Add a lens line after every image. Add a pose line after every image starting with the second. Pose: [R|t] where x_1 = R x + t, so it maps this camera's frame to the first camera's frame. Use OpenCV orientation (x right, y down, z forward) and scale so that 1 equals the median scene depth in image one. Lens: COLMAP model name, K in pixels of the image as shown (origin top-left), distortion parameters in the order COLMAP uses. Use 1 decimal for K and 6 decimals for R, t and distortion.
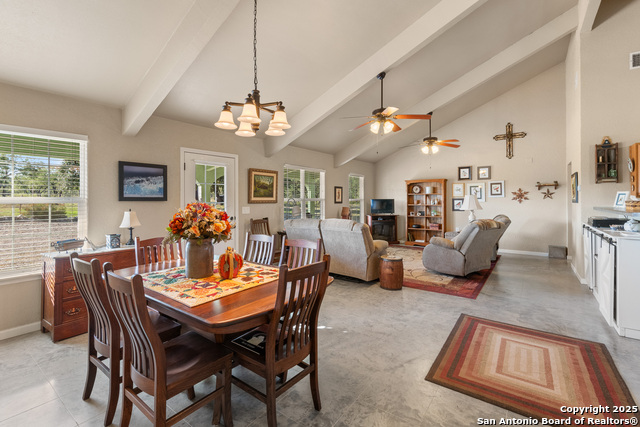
lens RADIAL K [[286.6, 0, 310.2], [0, 286.6, 196.3], [0, 0, 1]] dist [0.001213, -0.000051]
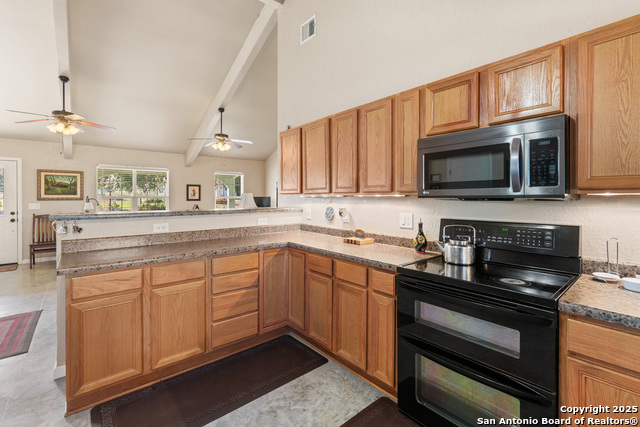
lens RADIAL K [[286.6, 0, 310.2], [0, 286.6, 196.3], [0, 0, 1]] dist [0.001213, -0.000051]
pose [[0.973984, 0.002135, -0.226608, 0.800520], [0.000346, 0.999940, 0.010905, -0.002325], [0.226618, -0.010700, 0.973925, 0.098456]]
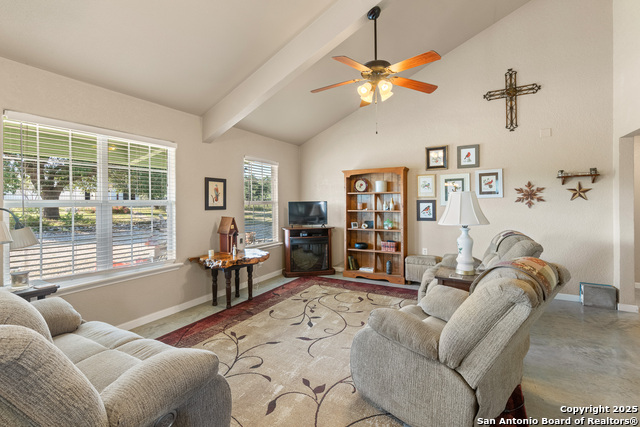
lens RADIAL K [[286.6, 0, 310.2], [0, 286.6, 196.3], [0, 0, 1]] dist [0.001213, -0.000051]
pose [[0.992011, -0.001208, 0.126144, 0.222090], [0.002304, 0.999961, -0.008544, 0.005034], [-0.126129, 0.008767, 0.991975, 0.484779]]
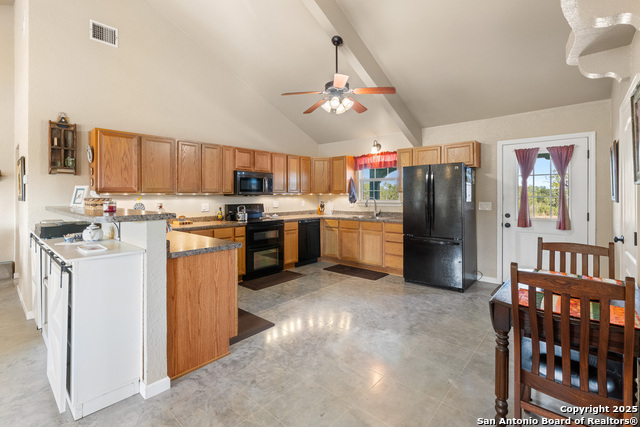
lens RADIAL K [[286.6, 0, 310.2], [0, 286.6, 196.3], [0, 0, 1]] dist [0.001213, -0.000051]
pose [[0.067849, -0.000590, 0.997695, 0.198776], [-0.009363, 0.999955, 0.001228, 0.002582], [-0.997652, -0.009424, 0.067840, 0.183165]]
